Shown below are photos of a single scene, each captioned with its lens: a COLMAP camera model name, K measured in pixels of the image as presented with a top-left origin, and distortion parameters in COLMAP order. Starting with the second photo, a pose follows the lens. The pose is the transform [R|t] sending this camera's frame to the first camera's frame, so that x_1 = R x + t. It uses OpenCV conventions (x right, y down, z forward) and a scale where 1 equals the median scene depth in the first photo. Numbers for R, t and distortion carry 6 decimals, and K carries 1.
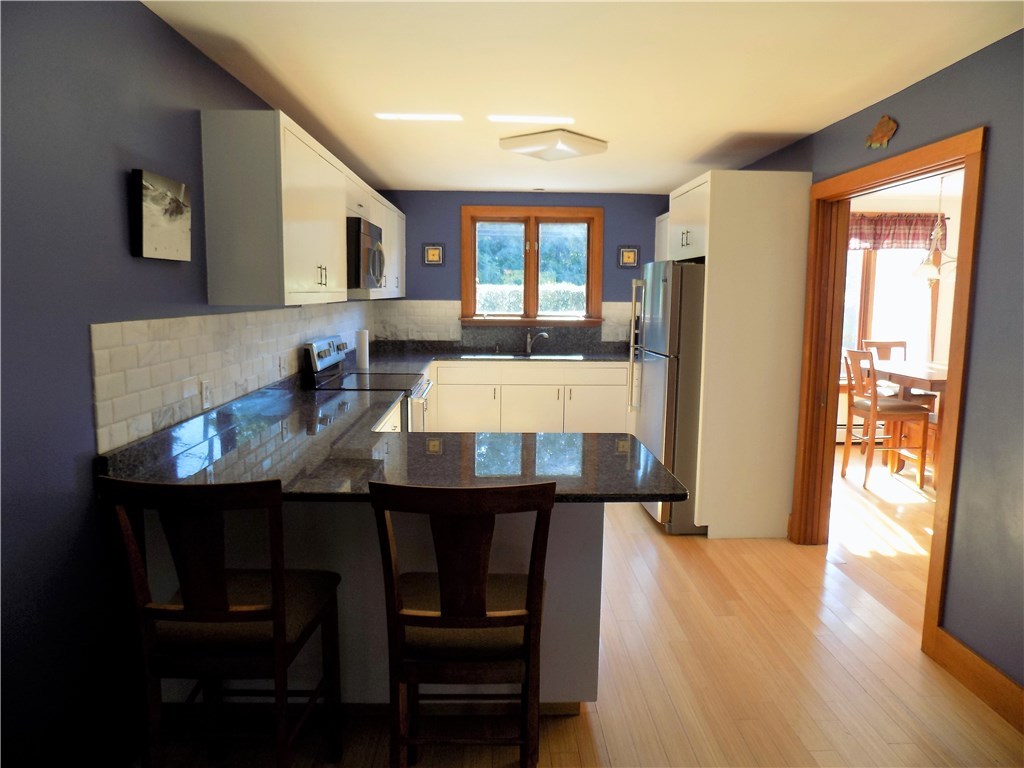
lens RADIAL K [[687.4, 0, 511.8], [0, 687.4, 375.1], [0, 0, 1]] dist [-0.086101, 0.081730]
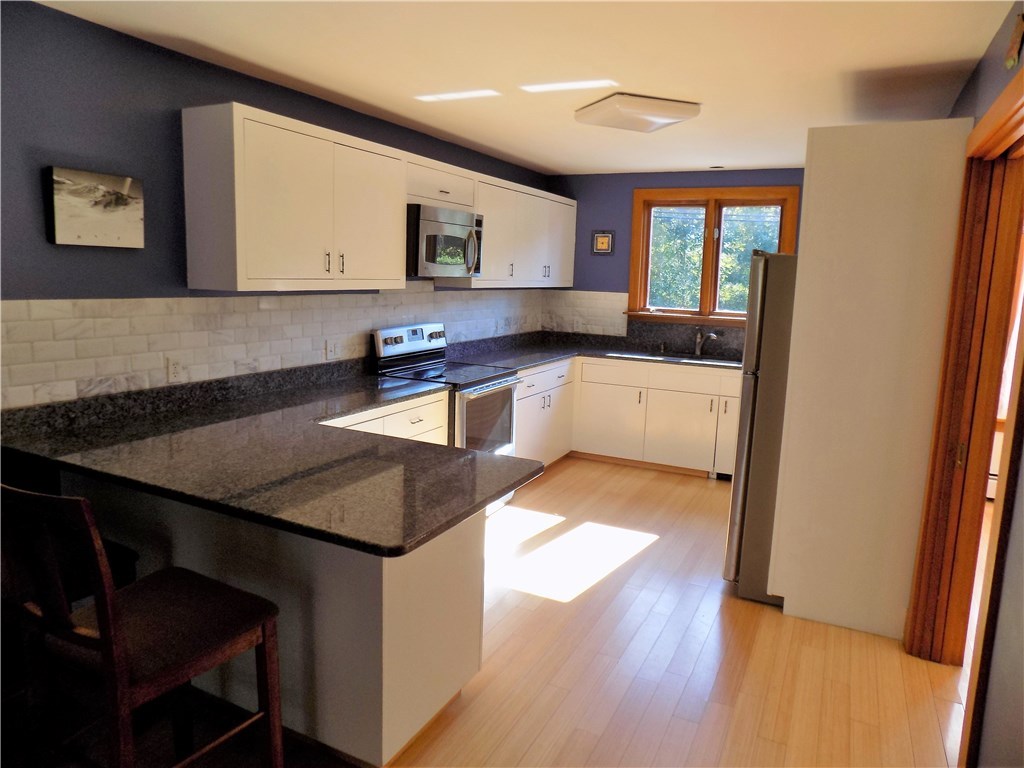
lens RADIAL K [[687.4, 0, 511.8], [0, 687.4, 375.1], [0, 0, 1]] dist [-0.086101, 0.081730]
pose [[0.881389, 0.088104, -0.464103, 0.244654], [-0.081078, 0.996089, 0.035118, -0.020483], [0.465382, 0.006676, 0.885085, 0.128207]]
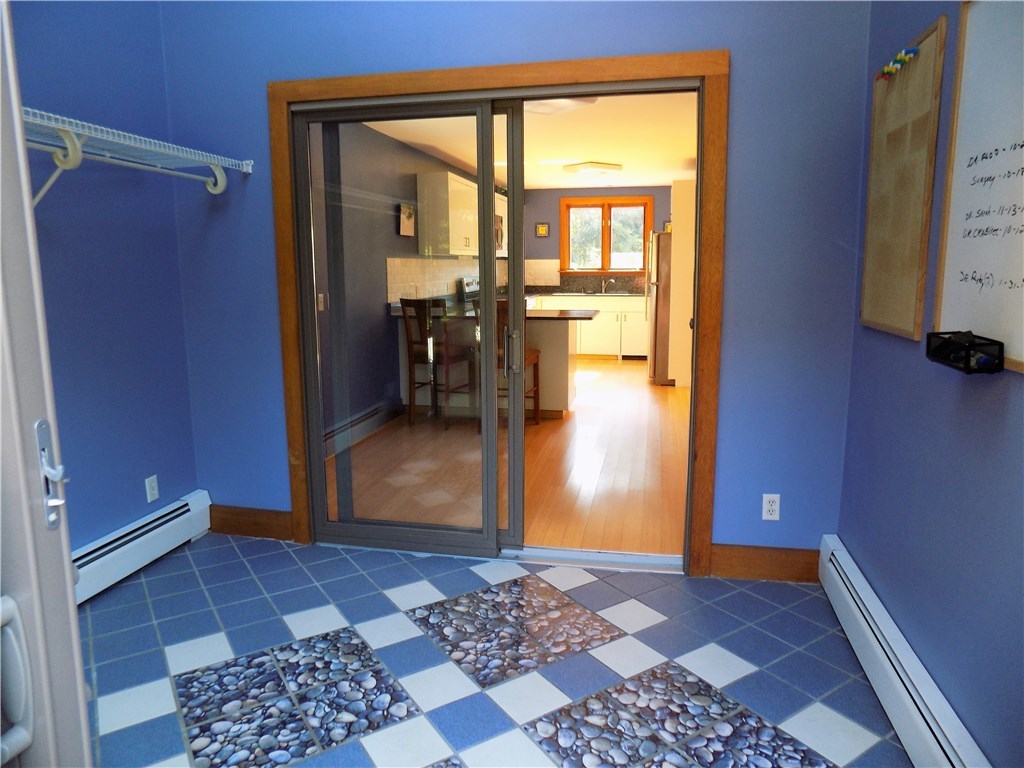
lens RADIAL K [[687.4, 0, 511.8], [0, 687.4, 375.1], [0, 0, 1]] dist [-0.086101, 0.081730]
pose [[0.973256, 0.022652, -0.228605, 0.197183], [-0.013964, 0.999120, 0.039549, 0.101173], [0.229300, -0.035299, 0.972716, -0.588957]]
